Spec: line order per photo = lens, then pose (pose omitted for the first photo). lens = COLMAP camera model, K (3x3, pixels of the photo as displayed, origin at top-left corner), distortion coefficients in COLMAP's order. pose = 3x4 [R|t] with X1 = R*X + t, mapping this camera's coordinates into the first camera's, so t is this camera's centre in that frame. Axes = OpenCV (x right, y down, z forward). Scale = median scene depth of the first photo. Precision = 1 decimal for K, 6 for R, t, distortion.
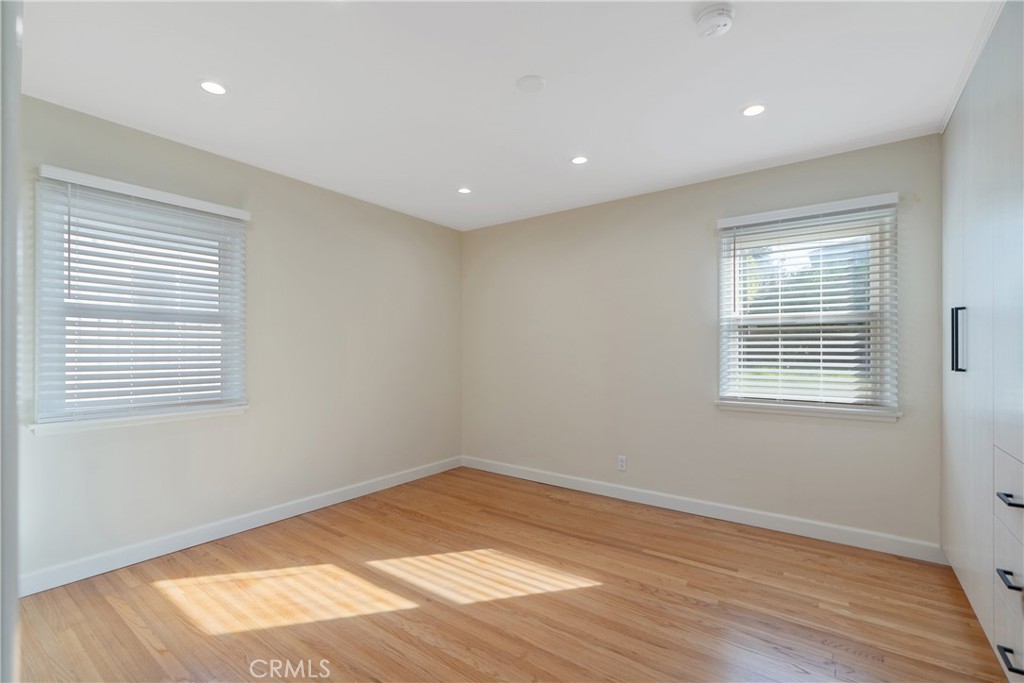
lens RADIAL K [[458.3, 0, 510.7], [0, 458.3, 350.8], [0, 0, 1]] dist [0.000846, -0.000261]
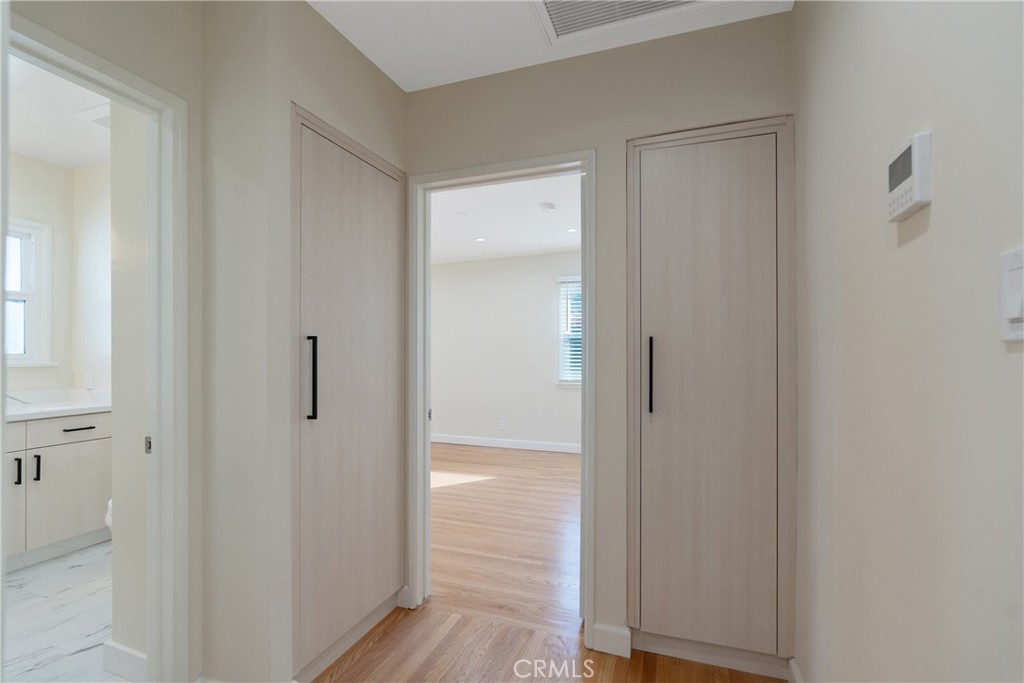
lens RADIAL K [[458.3, 0, 509.3], [0, 458.3, 347.4], [0, 0, 1]] dist [0.000846, -0.000261]
pose [[0.961873, 0.003302, 0.273476, -0.197343], [-0.001318, 0.999971, -0.007441, -0.009088], [-0.273493, 0.006797, 0.961850, -0.613634]]
